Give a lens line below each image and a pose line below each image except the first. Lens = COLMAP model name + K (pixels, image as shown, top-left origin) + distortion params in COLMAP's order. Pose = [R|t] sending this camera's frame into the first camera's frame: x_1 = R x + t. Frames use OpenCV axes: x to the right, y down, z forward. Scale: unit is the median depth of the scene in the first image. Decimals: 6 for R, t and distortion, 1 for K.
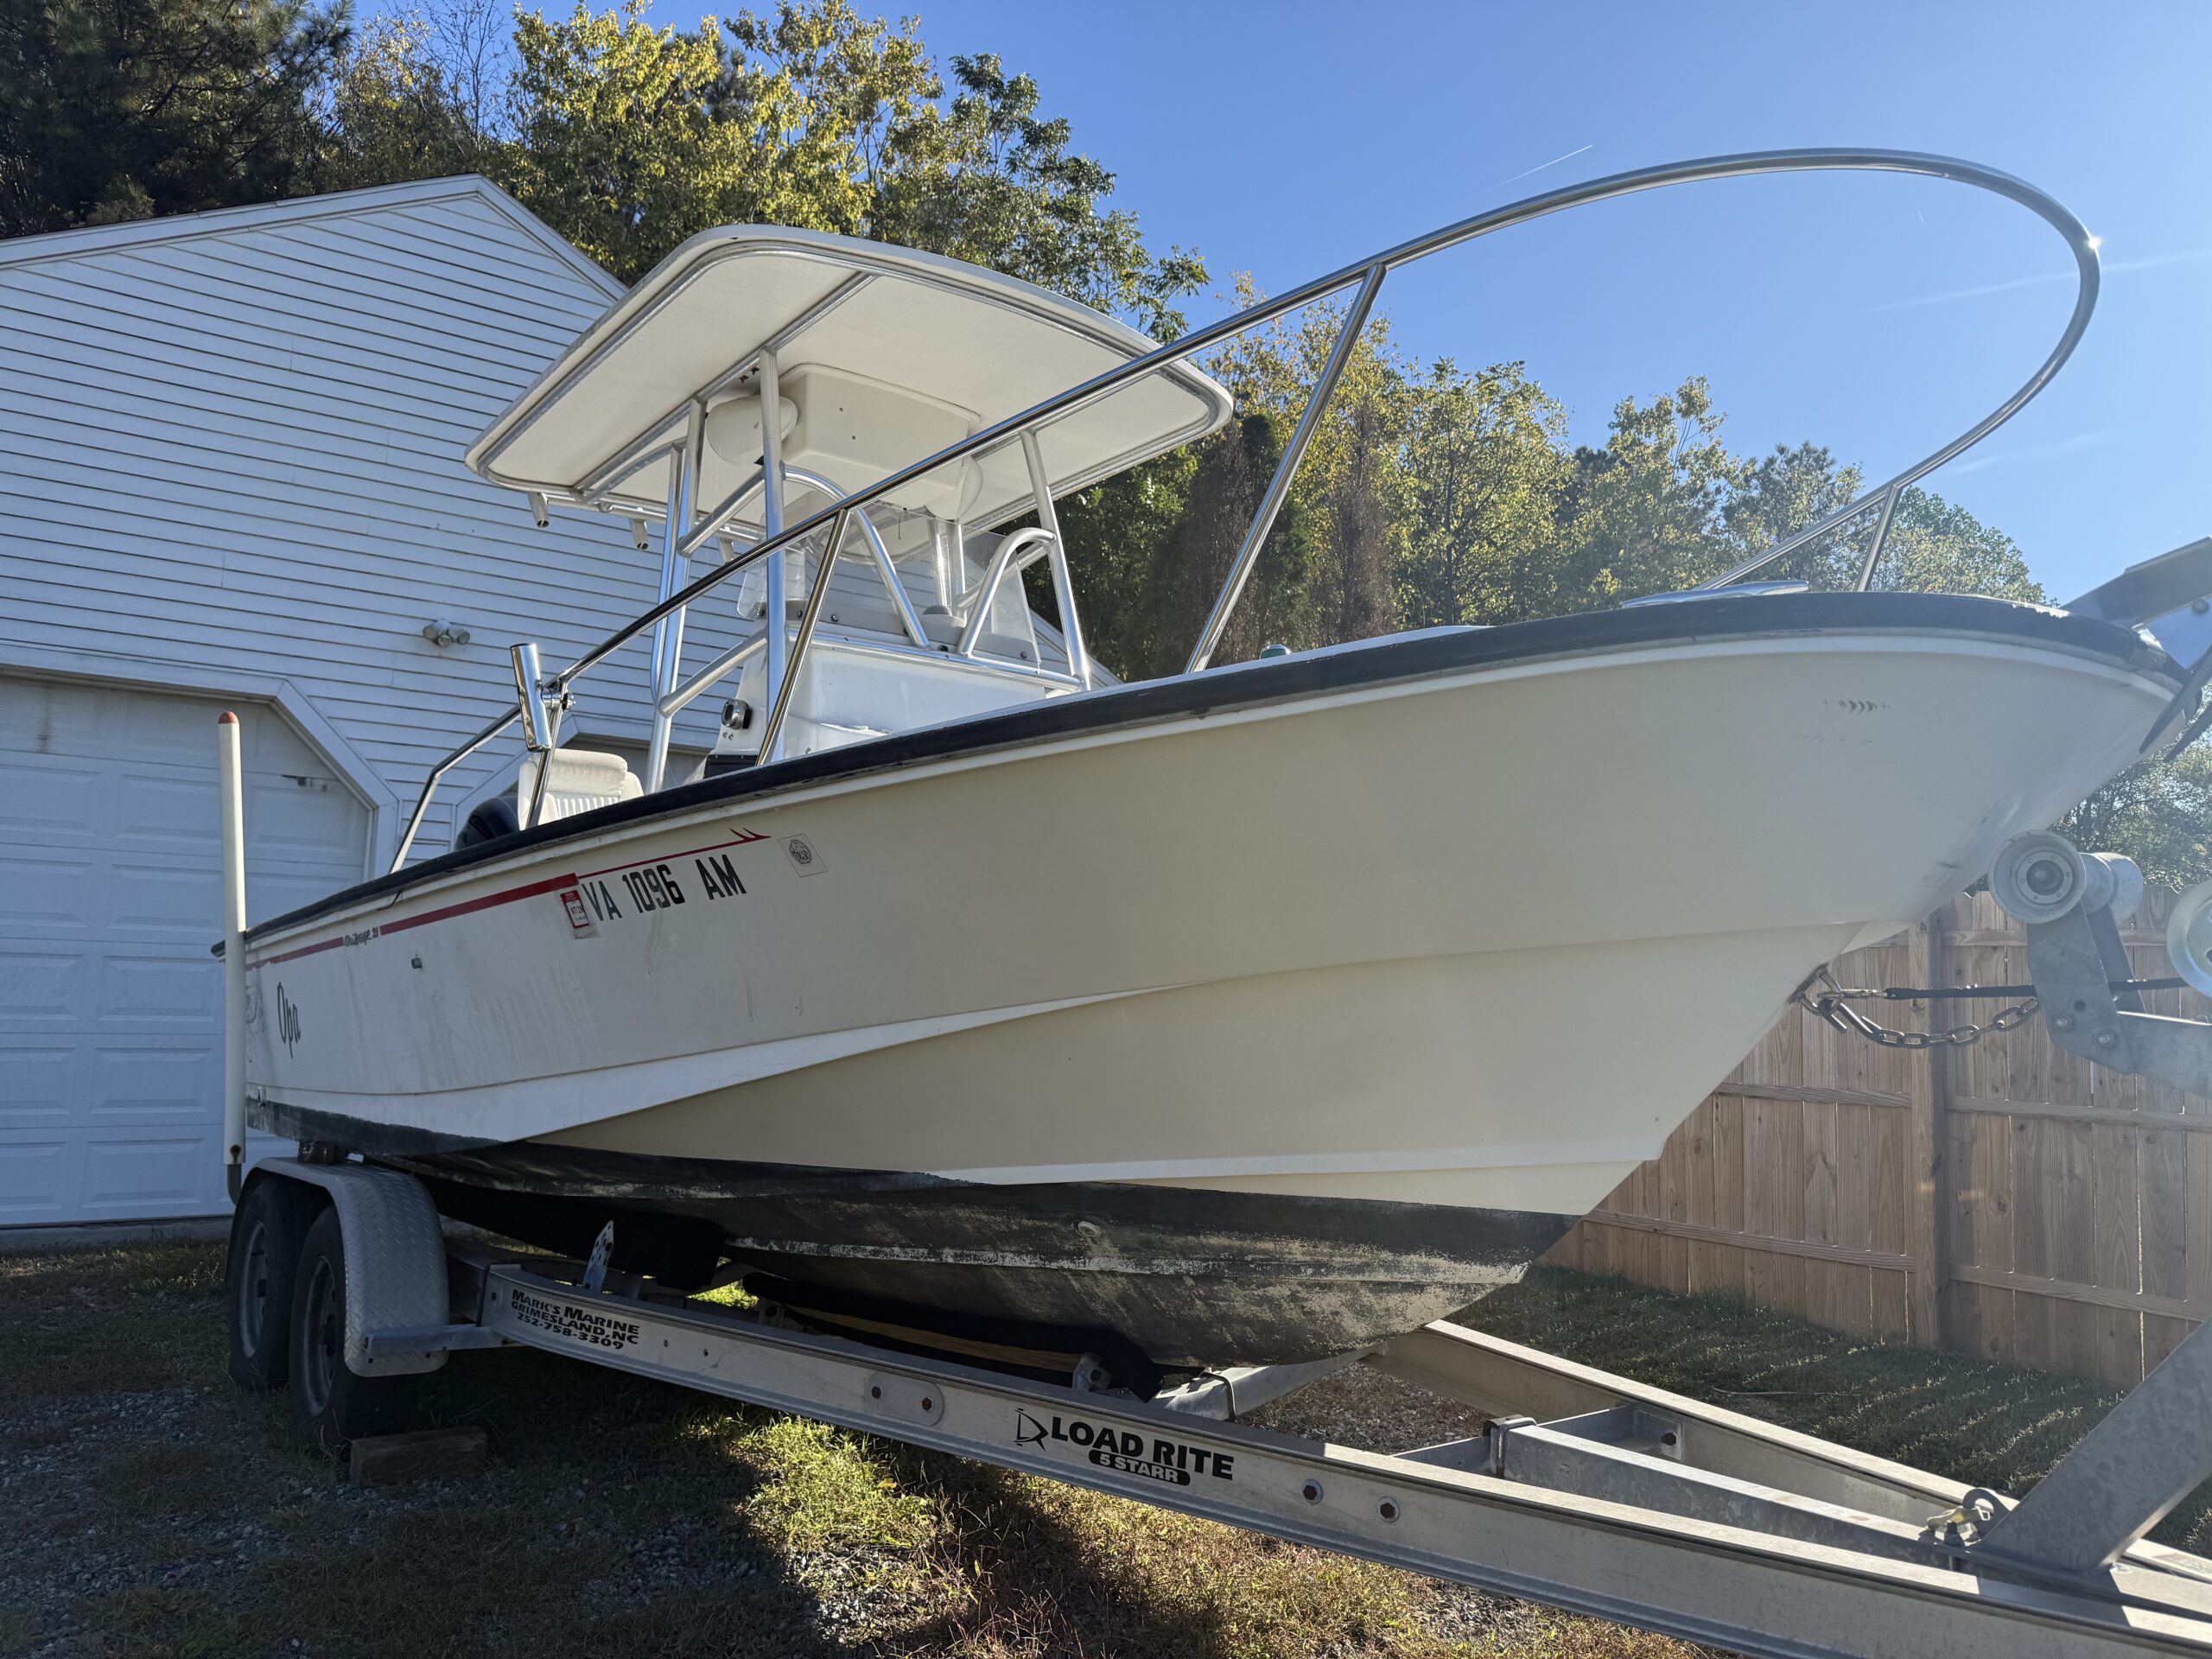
lens RADIAL K [[1534.1, 0, 1133.9], [0, 1534.1, 827.0], [0, 0, 1]] dist [0.048746, -0.048130]
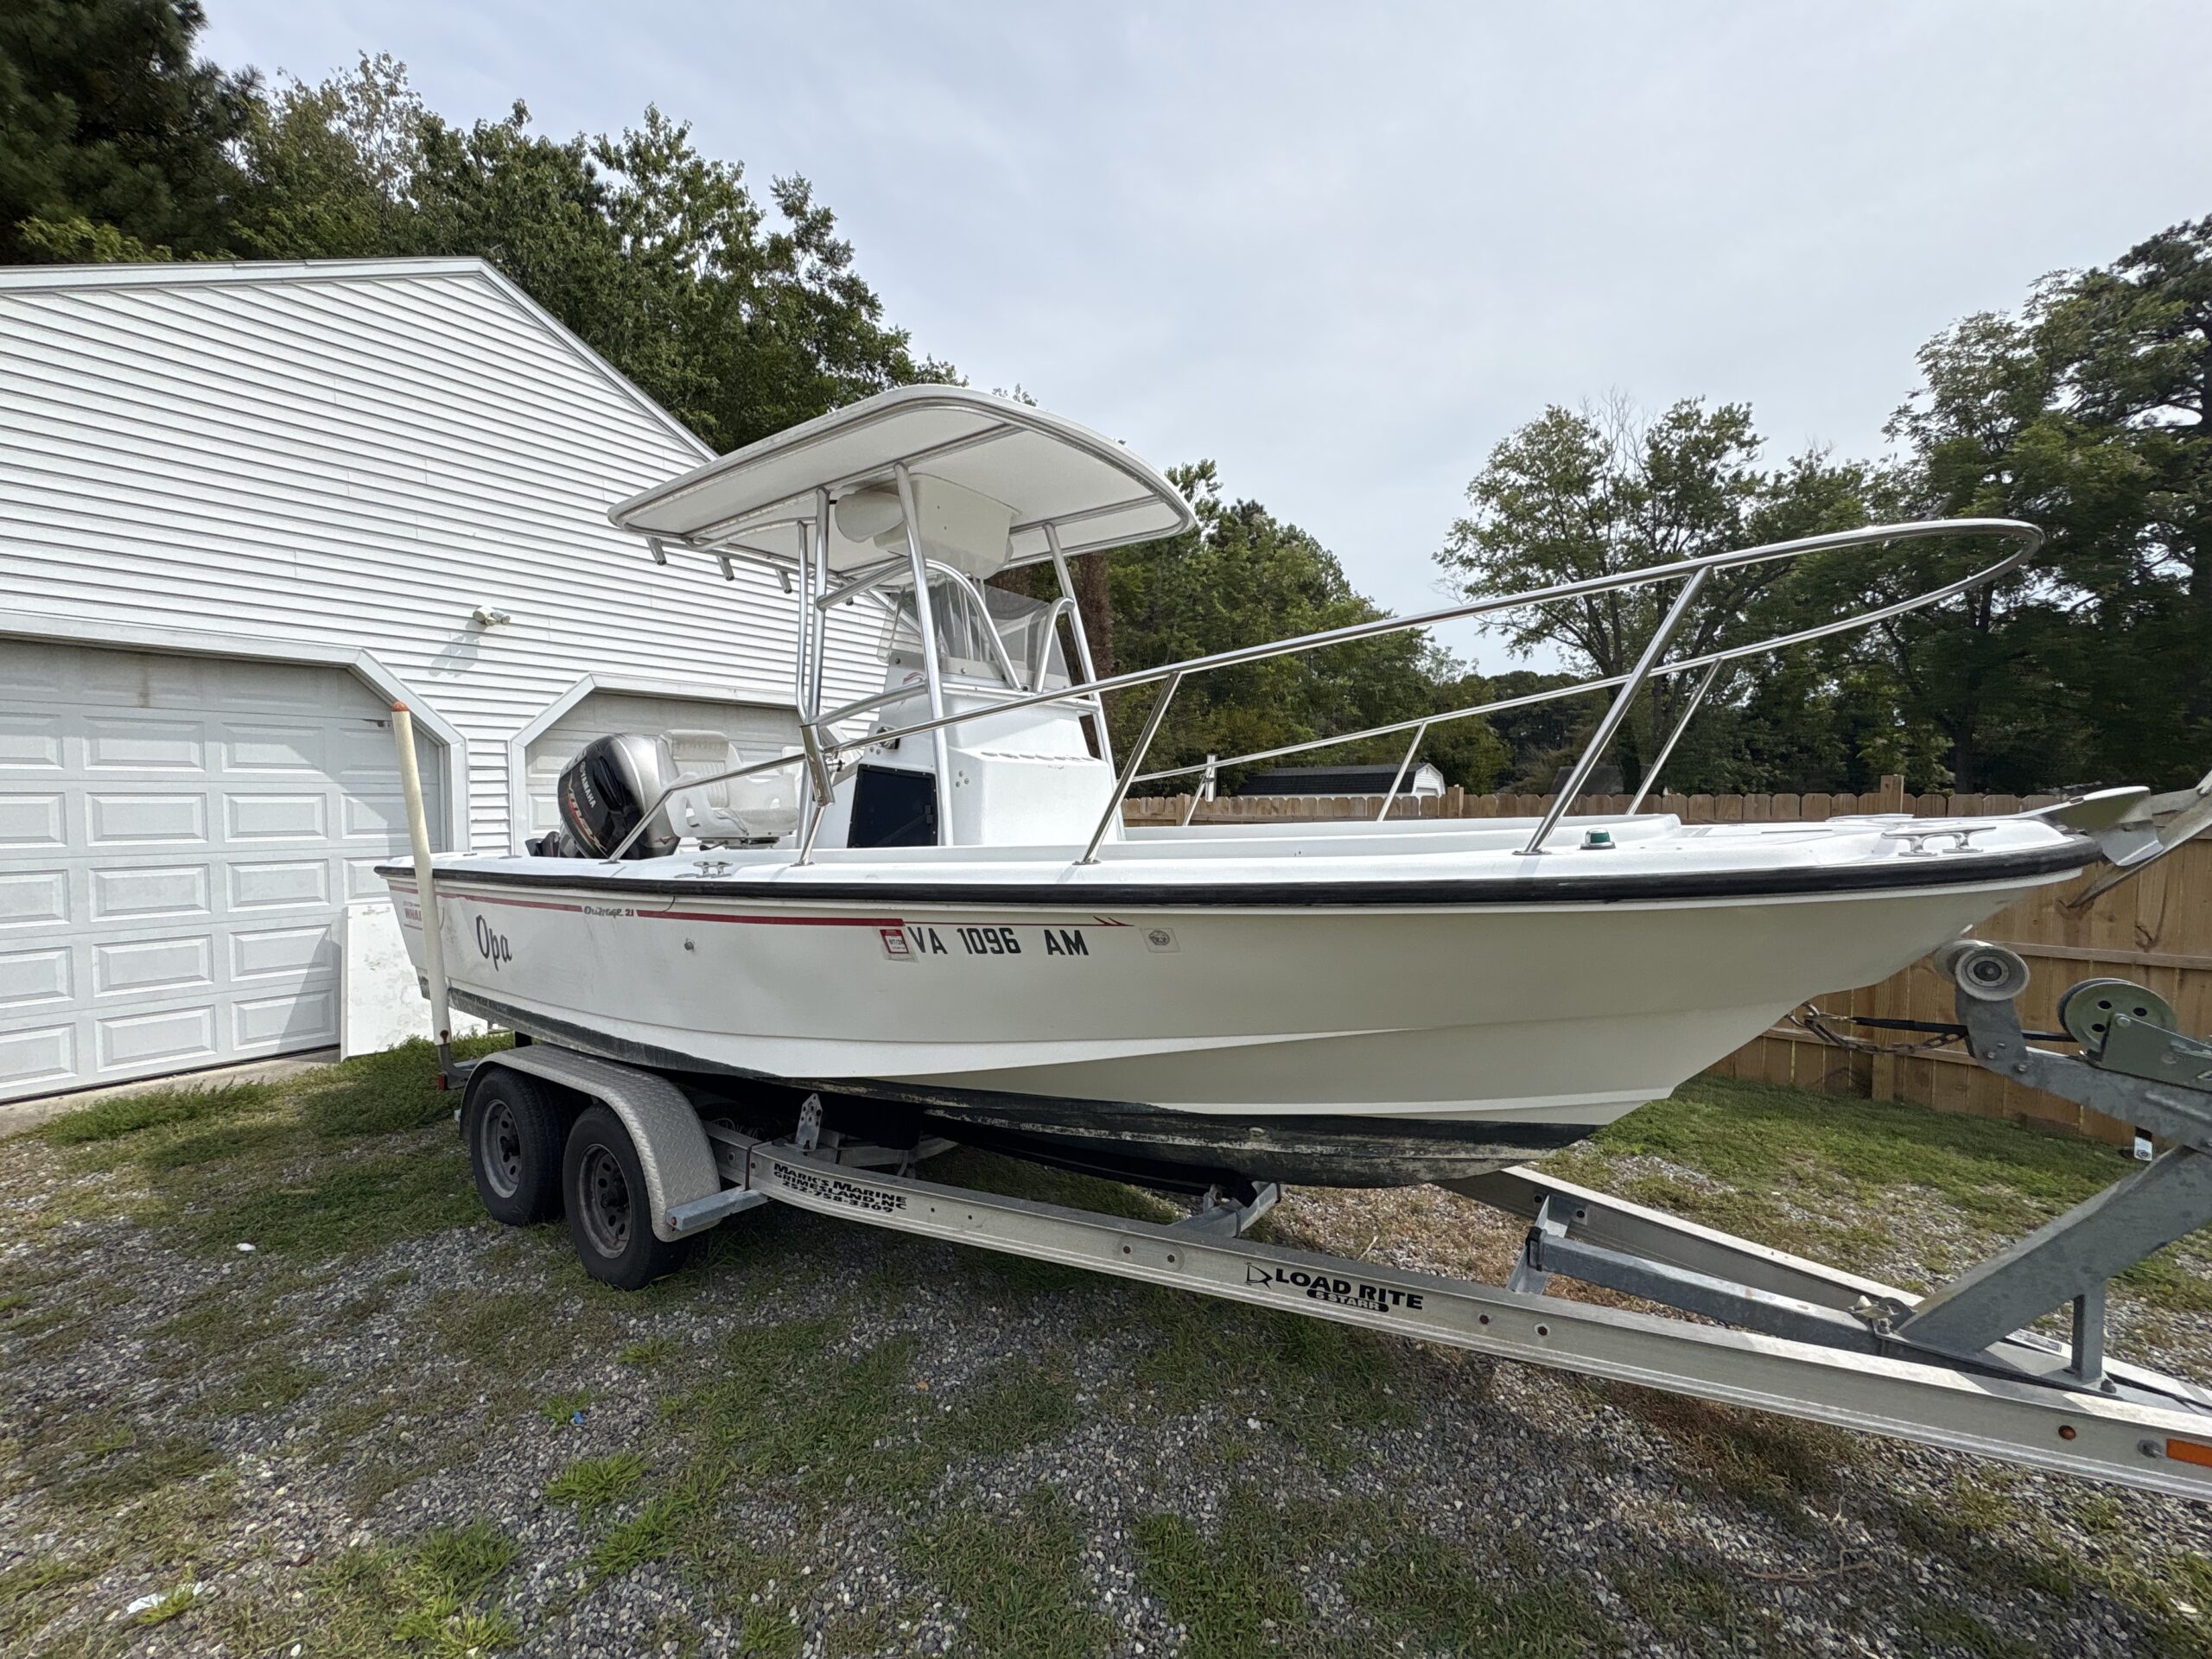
lens RADIAL K [[875.2, 0, 1106.0], [0, 875.2, 829.5], [0, 0, 1]] dist [0.036207, -0.011626]
pose [[0.966519, -0.029420, 0.254904, -0.404160], [-0.006188, 0.990444, 0.137776, -0.165044], [-0.256522, -0.134740, 0.957101, 0.236679]]
